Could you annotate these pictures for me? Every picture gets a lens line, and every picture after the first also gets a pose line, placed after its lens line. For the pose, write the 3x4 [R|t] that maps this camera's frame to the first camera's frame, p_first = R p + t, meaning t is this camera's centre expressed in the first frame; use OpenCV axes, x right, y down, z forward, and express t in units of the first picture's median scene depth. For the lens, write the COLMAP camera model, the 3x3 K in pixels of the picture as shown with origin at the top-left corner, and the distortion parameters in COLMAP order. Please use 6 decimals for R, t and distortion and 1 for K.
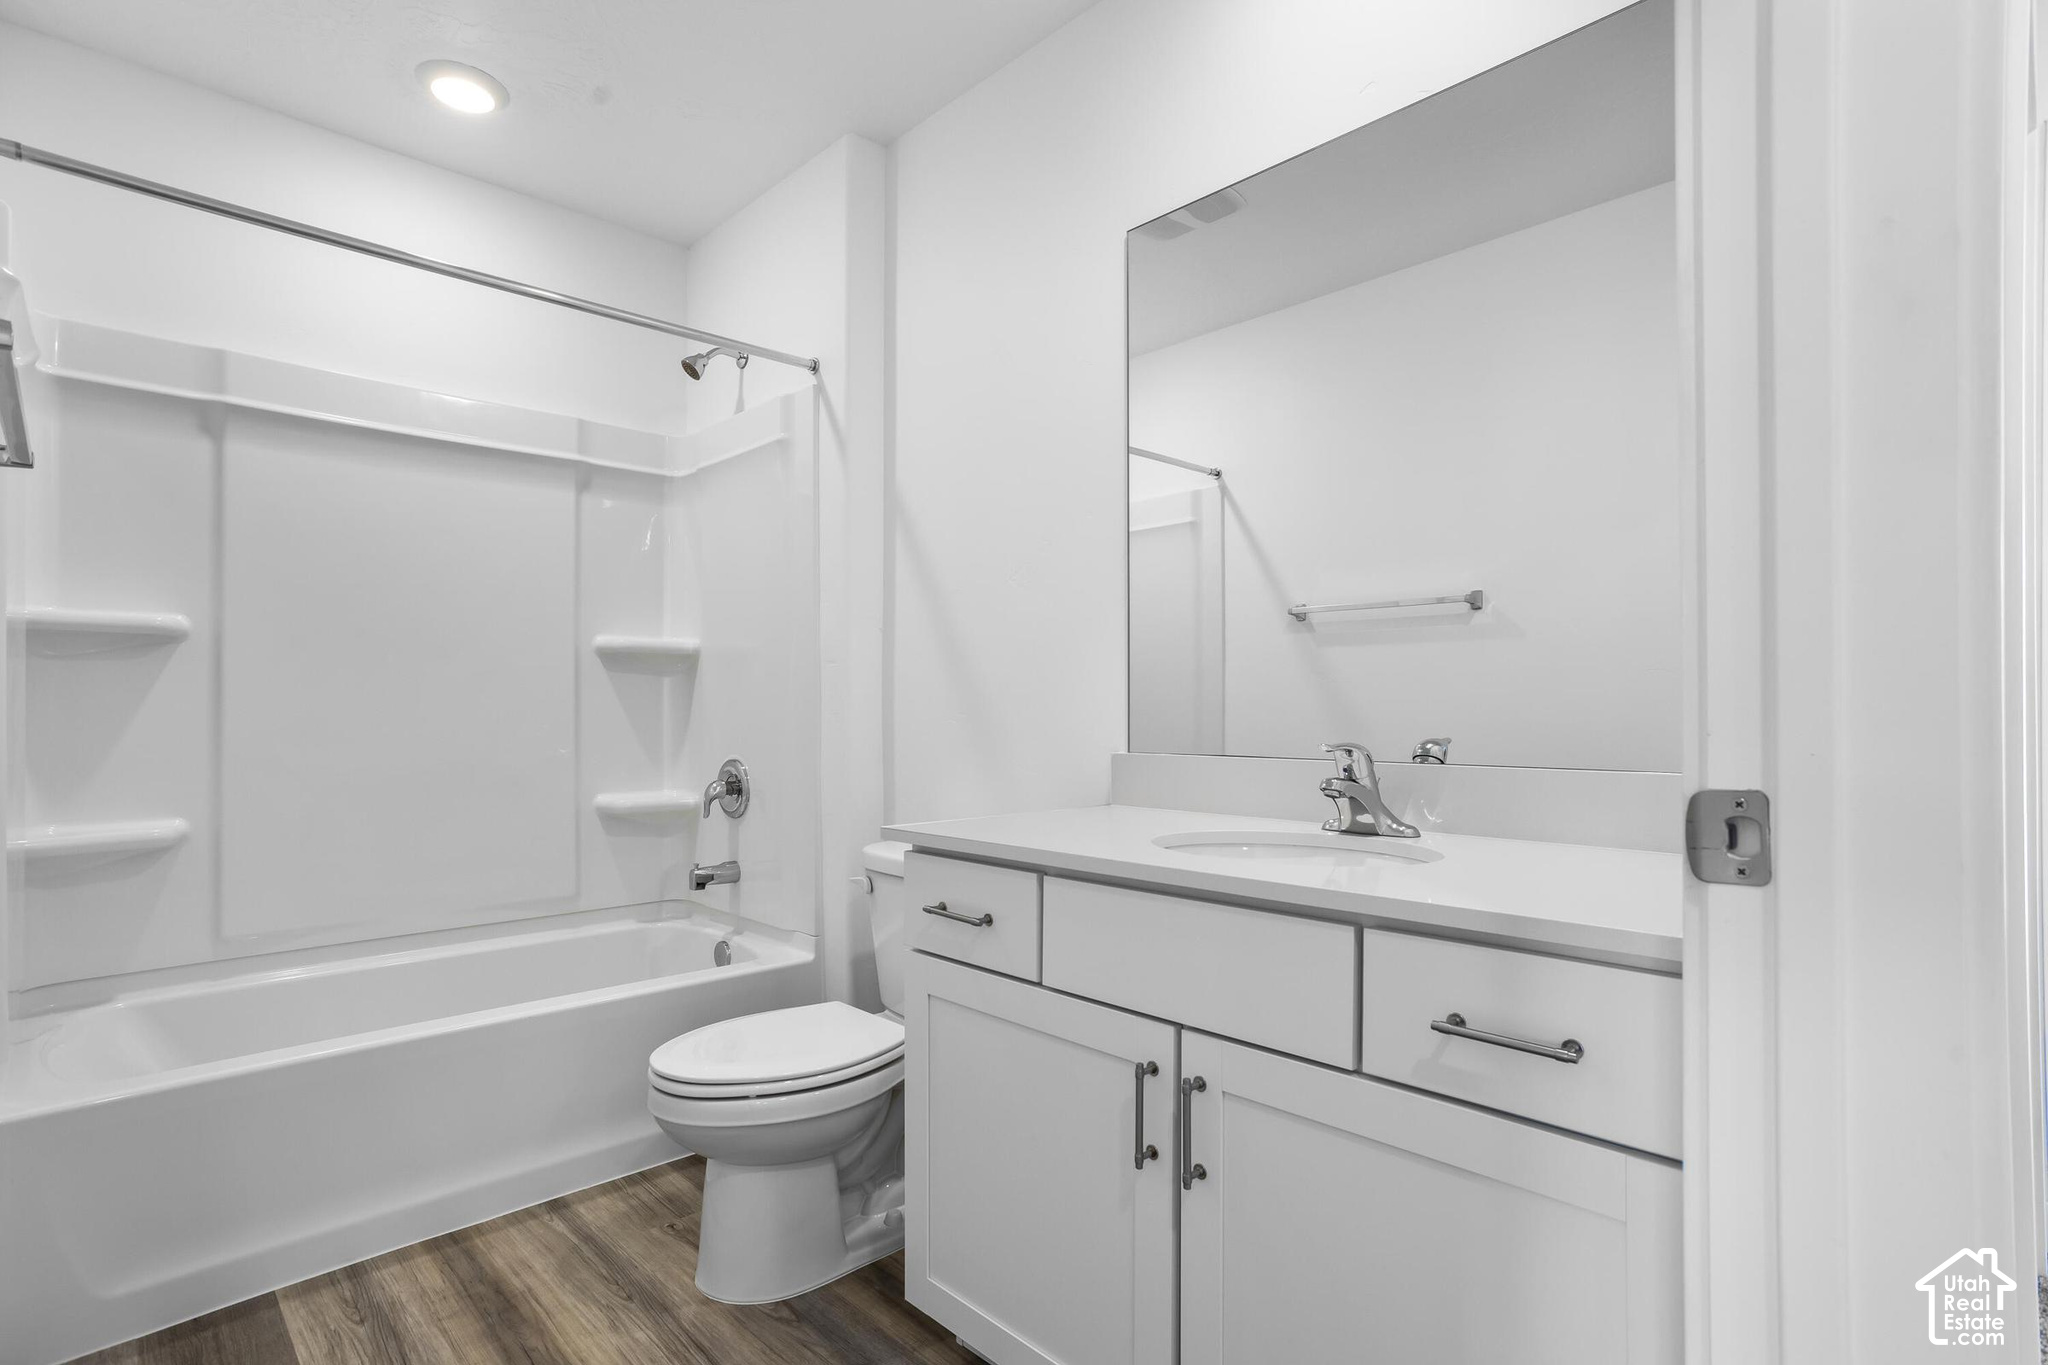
lens RADIAL K [[1006.5, 0, 955.4], [0, 1006.5, 706.9], [0, 0, 1]] dist [-0.022406, 0.011229]
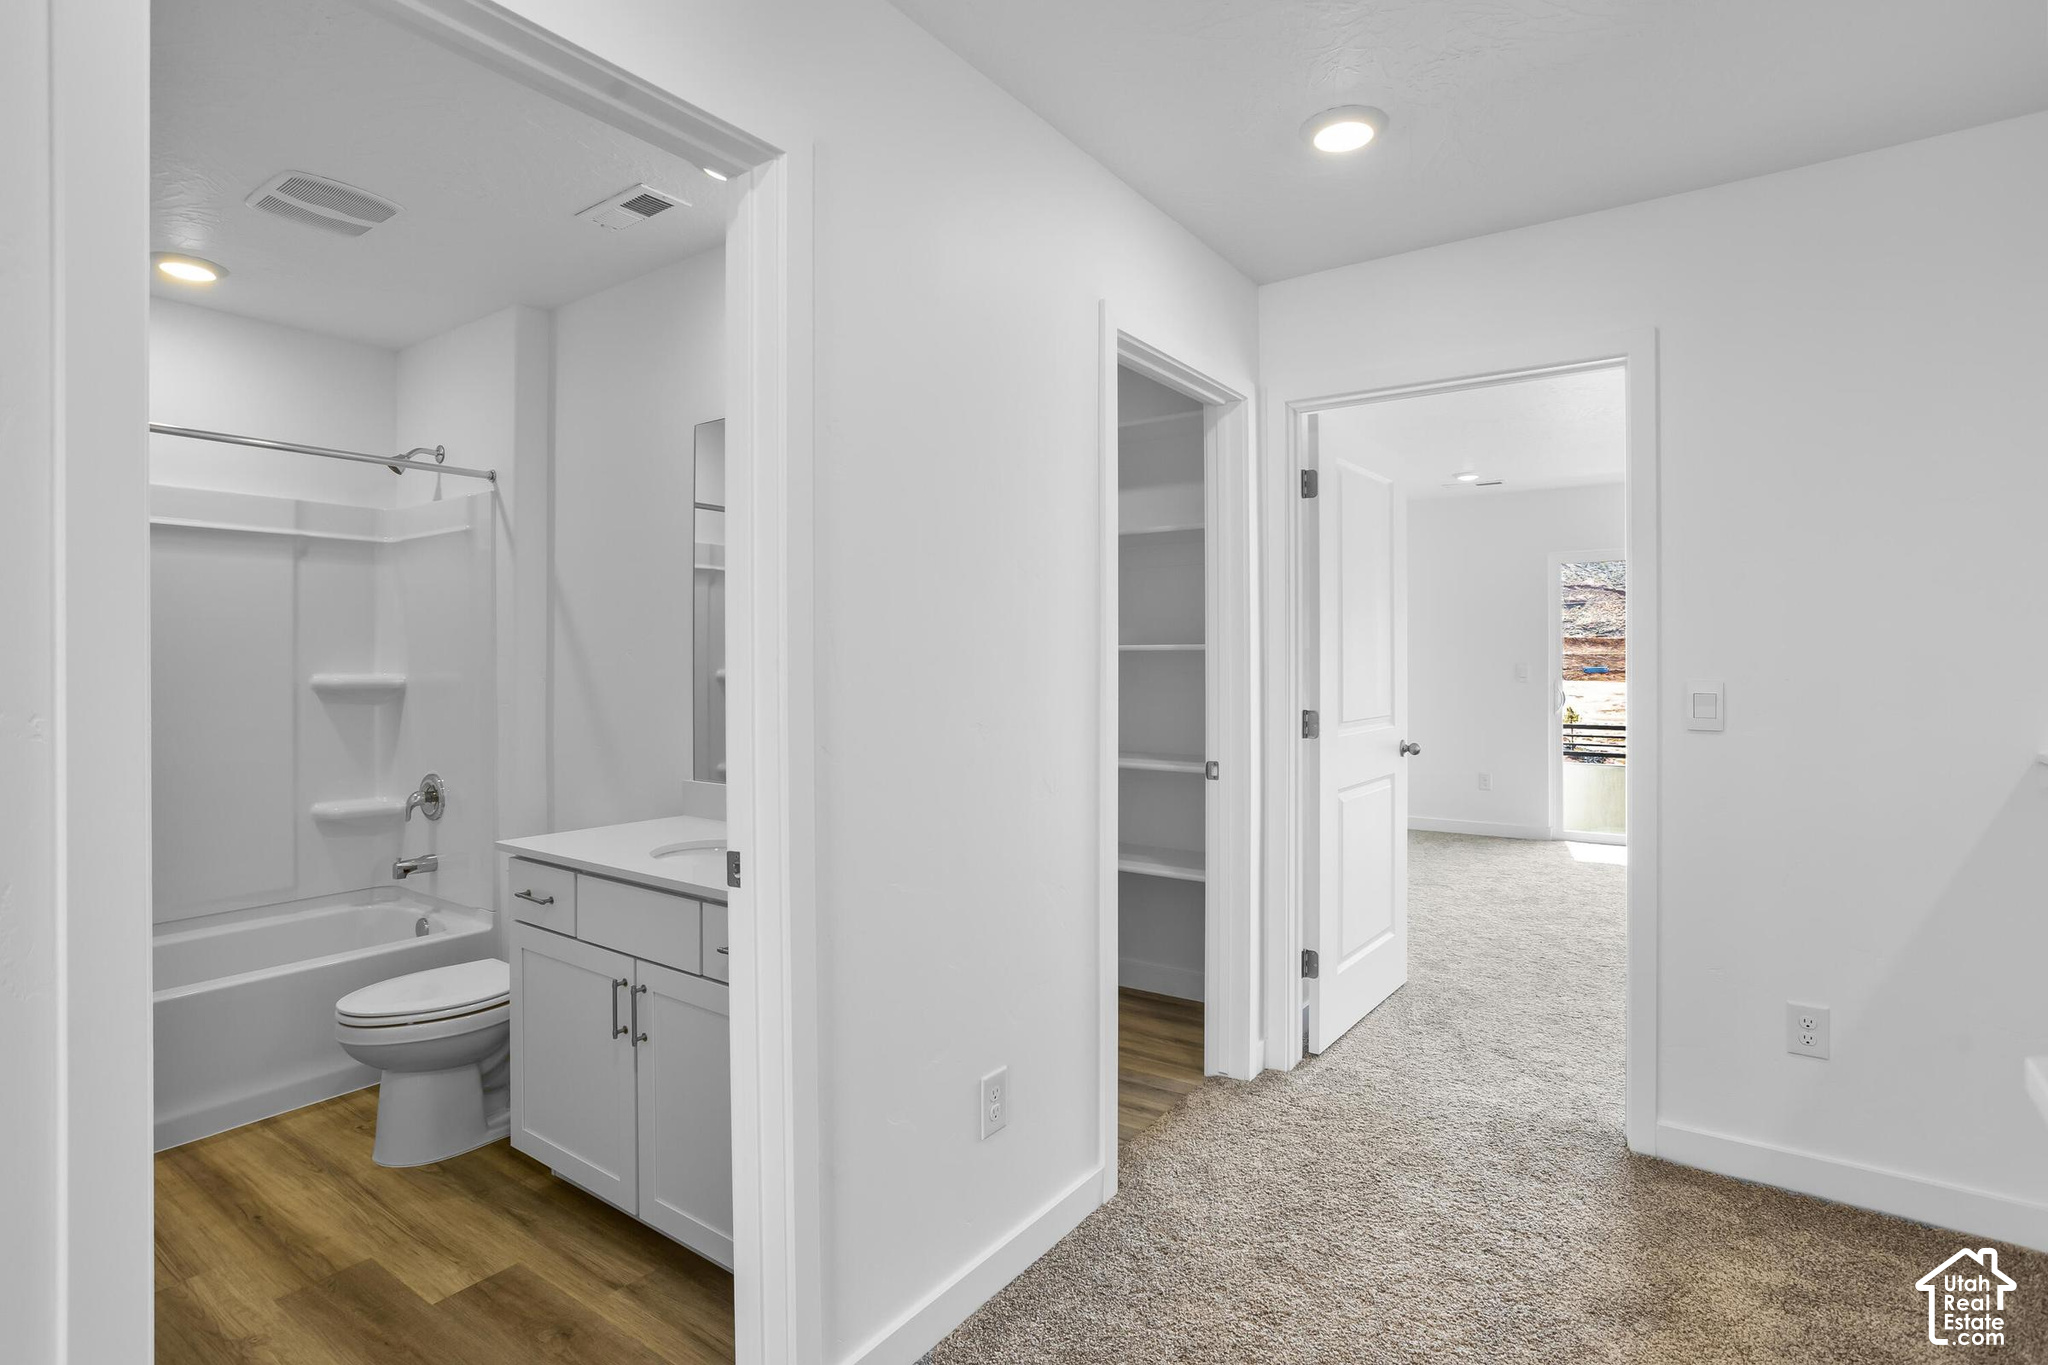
lens RADIAL K [[1036.7, 0, 991.8], [0, 1036.7, 655.1], [0, 0, 1]] dist [-0.038727, 0.019641]
pose [[0.978158, 0.002478, 0.207846, 0.261677], [-0.002234, 0.999997, -0.001412, -0.127221], [-0.207849, 0.000917, 0.978160, -0.533819]]
